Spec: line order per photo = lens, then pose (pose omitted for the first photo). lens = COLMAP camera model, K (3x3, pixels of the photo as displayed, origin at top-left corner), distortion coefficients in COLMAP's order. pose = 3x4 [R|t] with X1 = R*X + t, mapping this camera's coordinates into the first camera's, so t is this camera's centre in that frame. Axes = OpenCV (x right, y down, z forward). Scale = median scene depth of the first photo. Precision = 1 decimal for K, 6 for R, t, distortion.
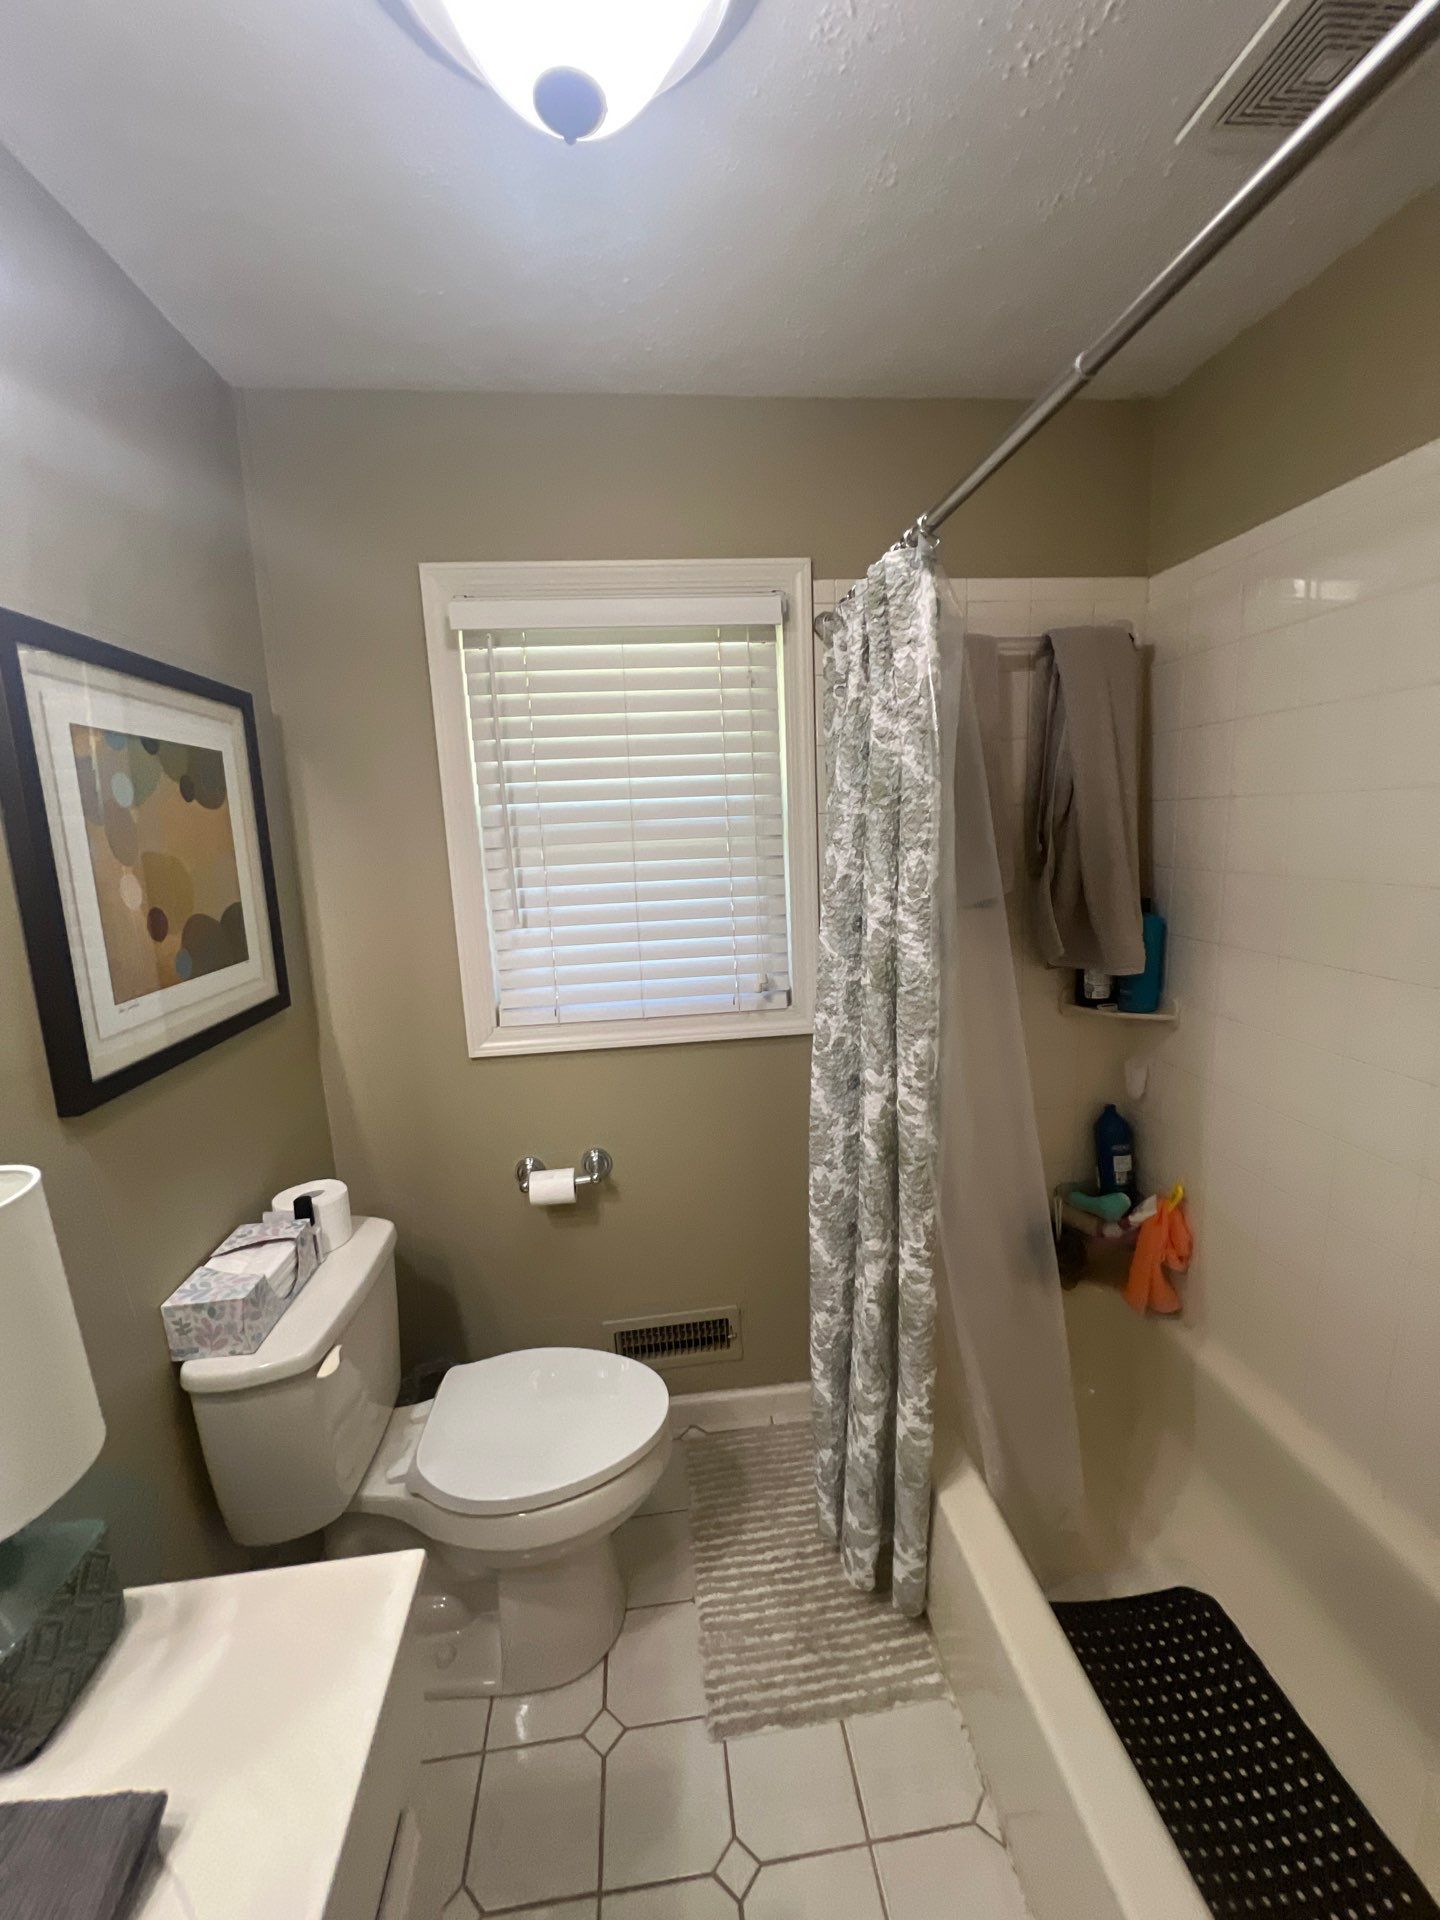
lens RADIAL K [[768.0, 0, 724.8], [0, 768.0, 953.6], [0, 0, 1]] dist [-0.003218, 0.000916]
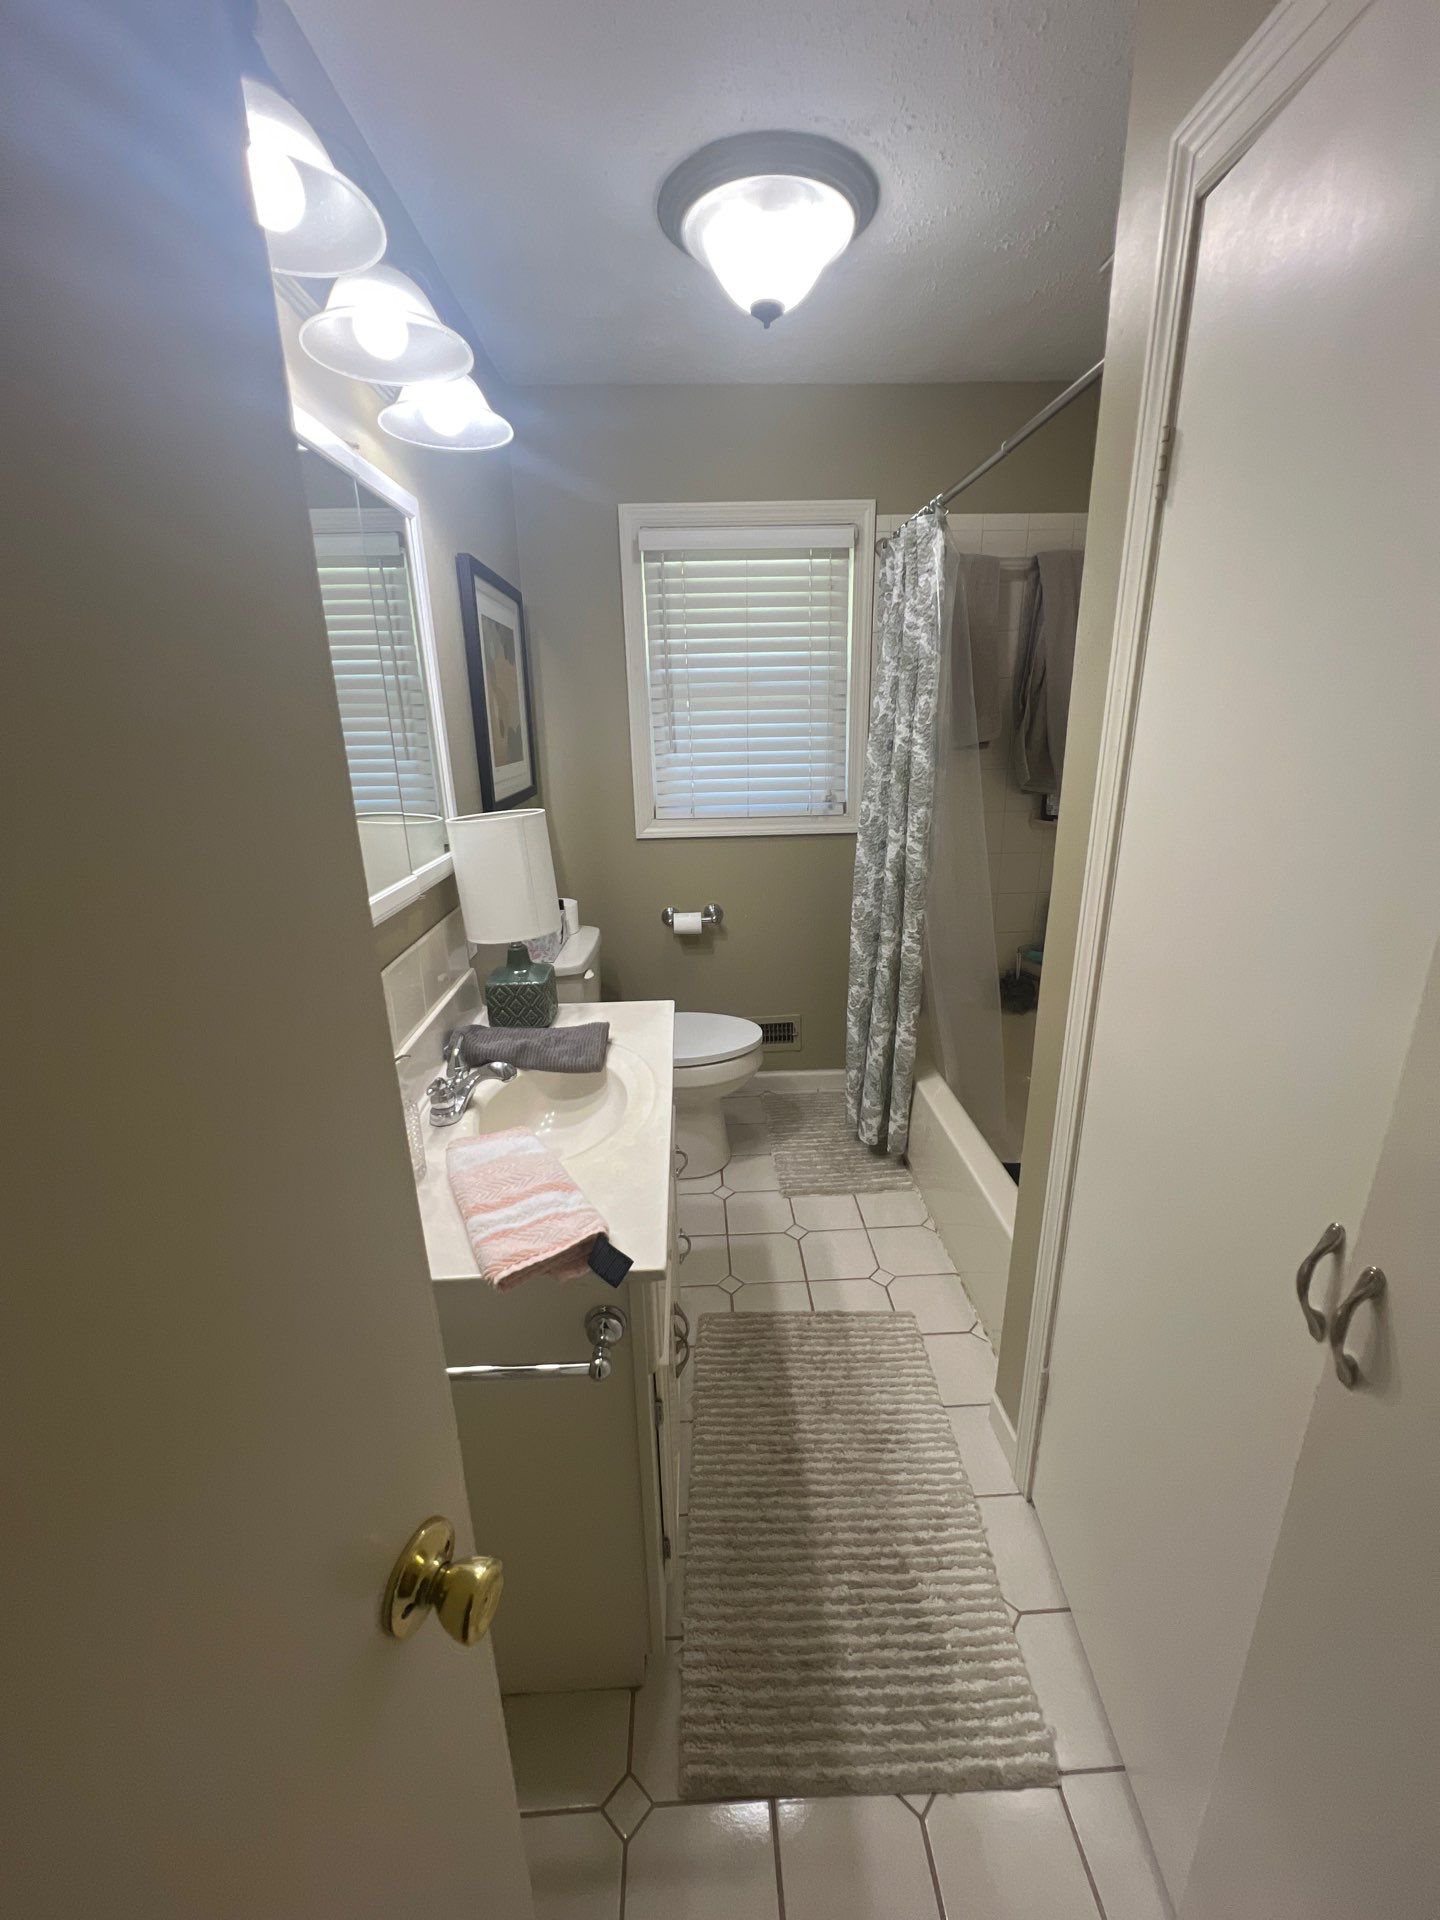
lens RADIAL K [[768.0, 0, 726.9], [0, 768.0, 954.5], [0, 0, 1]] dist [-0.003218, 0.000916]
pose [[0.997636, 0.040174, -0.055751, -0.067171], [-0.032299, 0.990238, 0.135595, 0.191603], [0.060654, -0.133473, 0.989195, -0.707936]]
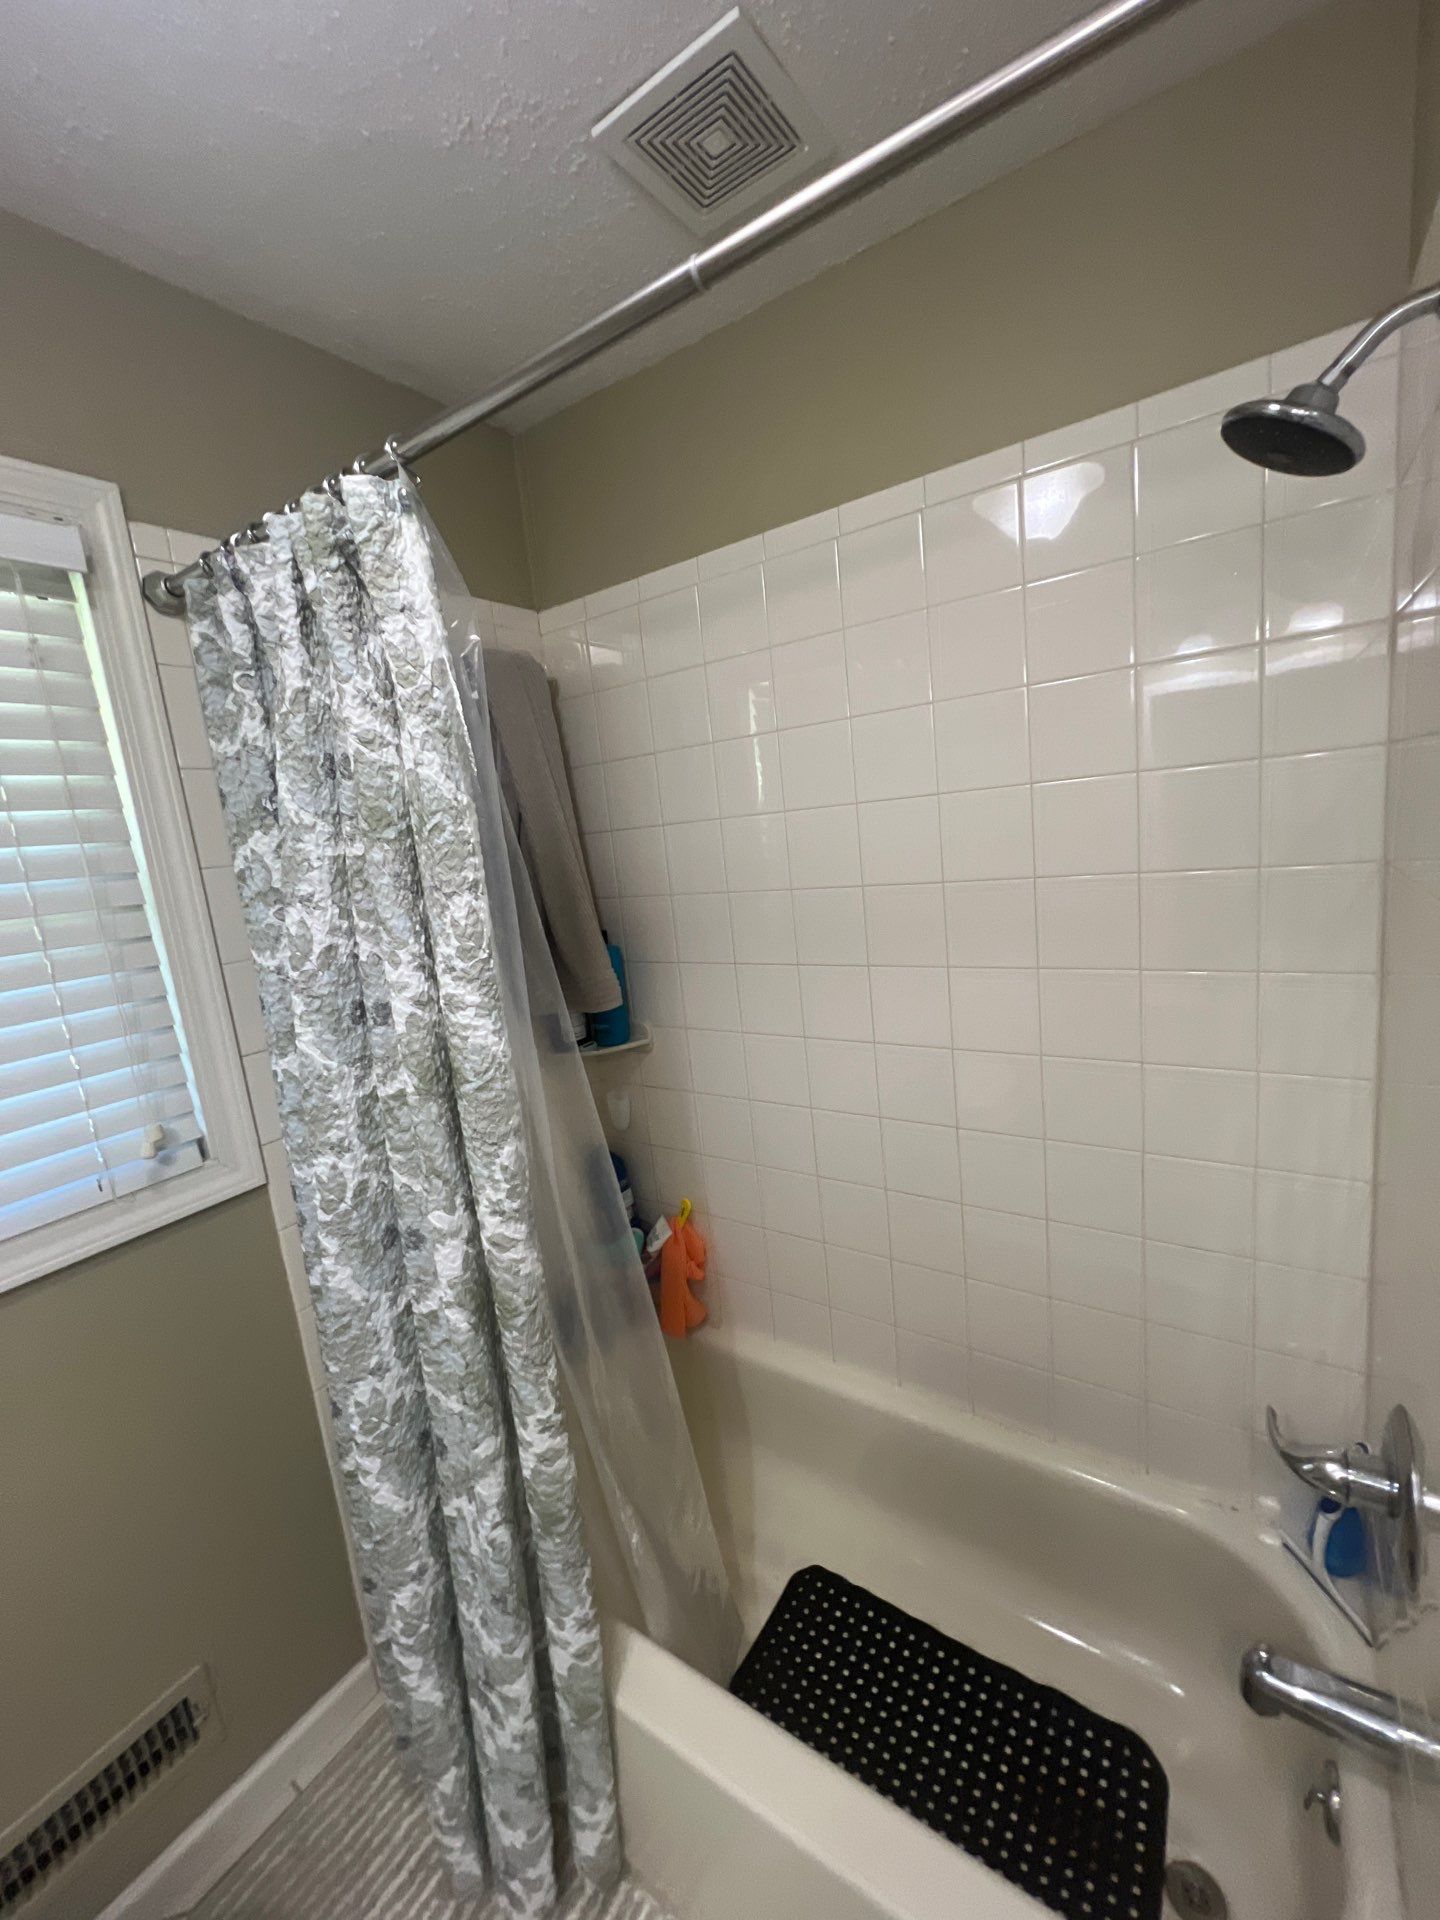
lens RADIAL K [[768.0, 0, 726.4], [0, 768.0, 953.6], [0, 0, 1]] dist [-0.003218, 0.000916]
pose [[0.650007, -0.147964, 0.745384, -0.116904], [0.201136, 0.979379, 0.019014, -0.036669], [-0.732827, 0.137564, 0.666364, 0.282541]]
